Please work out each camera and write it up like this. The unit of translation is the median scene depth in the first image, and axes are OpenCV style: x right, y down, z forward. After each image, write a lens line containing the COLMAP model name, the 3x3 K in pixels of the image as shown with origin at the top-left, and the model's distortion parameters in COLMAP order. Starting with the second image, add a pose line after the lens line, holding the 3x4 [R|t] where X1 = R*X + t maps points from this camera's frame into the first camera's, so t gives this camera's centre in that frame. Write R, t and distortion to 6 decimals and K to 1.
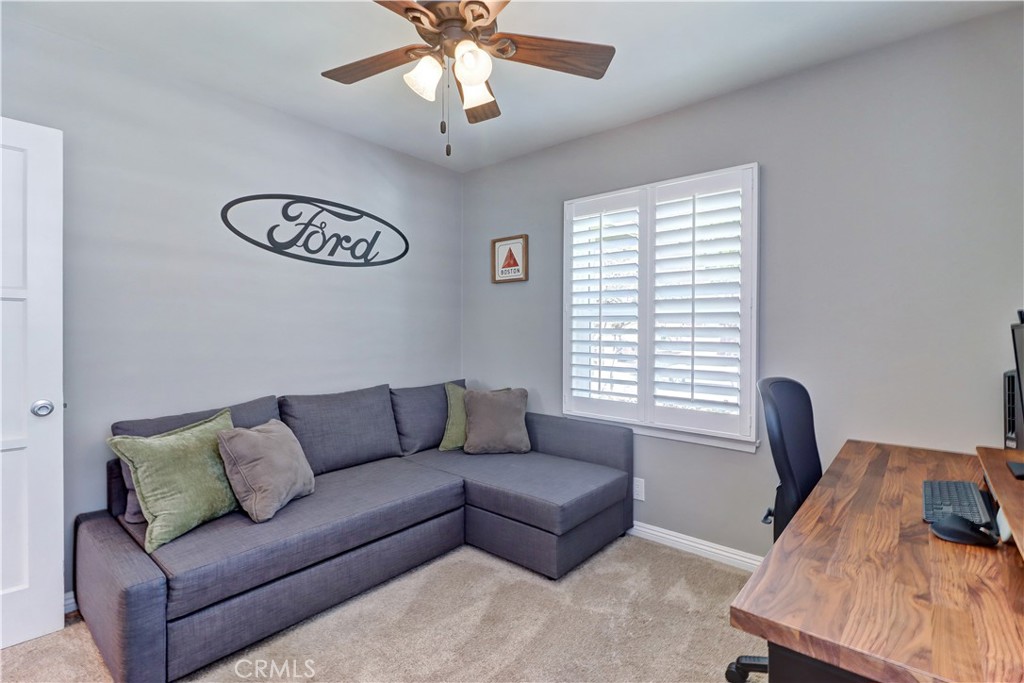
lens RADIAL K [[476.8, 0, 515.0], [0, 476.8, 341.8], [0, 0, 1]] dist [0.018536, -0.012183]
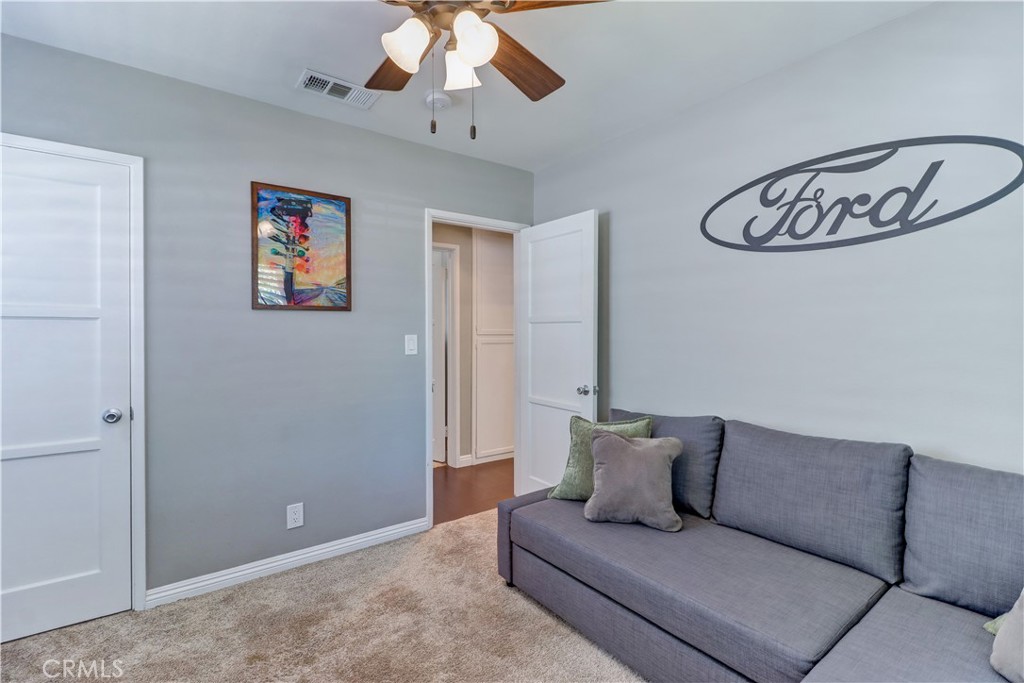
lens RADIAL K [[476.8, 0, 509.0], [0, 476.8, 337.1], [0, 0, 1]] dist [0.018536, -0.012183]
pose [[-0.229955, 0.006570, -0.973179, 0.388697], [-0.023247, 0.999655, 0.012241, -0.032505], [0.972924, 0.025438, -0.229723, 0.729432]]
